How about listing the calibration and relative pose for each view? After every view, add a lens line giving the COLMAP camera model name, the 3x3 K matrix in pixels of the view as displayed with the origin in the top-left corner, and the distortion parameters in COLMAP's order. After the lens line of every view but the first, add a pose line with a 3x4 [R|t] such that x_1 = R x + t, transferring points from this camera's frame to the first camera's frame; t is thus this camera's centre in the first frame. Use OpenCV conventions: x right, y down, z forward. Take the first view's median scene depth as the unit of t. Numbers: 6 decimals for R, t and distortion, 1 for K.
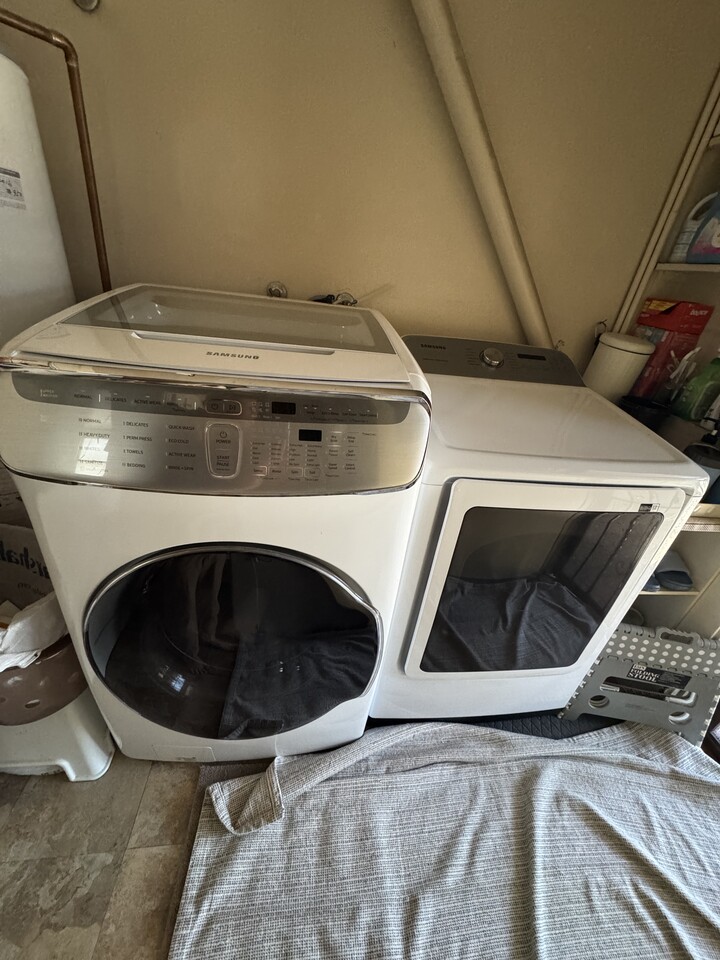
lens RADIAL K [[383.6, 0, 360.6], [0, 383.6, 478.7], [0, 0, 1]] dist [-0.001186, -0.000399]
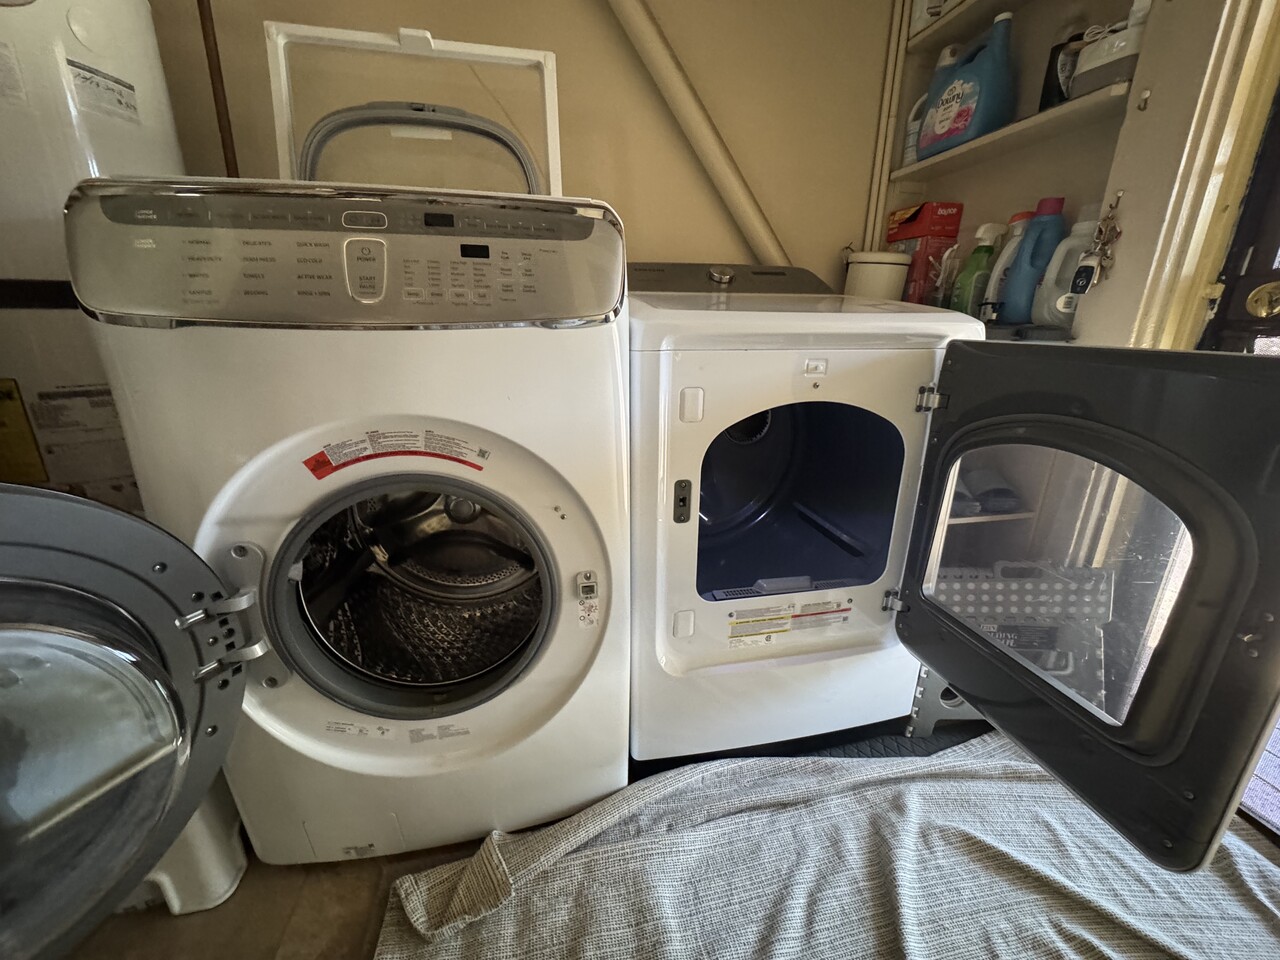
lens RADIAL K [[511.5, 0, 640.3], [0, 511.5, 472.6], [0, 0, 1]] dist [-0.001186, -0.000399]
pose [[0.989476, -0.132032, 0.059205, 0.052616], [0.141246, 0.970159, -0.197081, 0.346511], [-0.031417, 0.203369, 0.978598, 0.001117]]
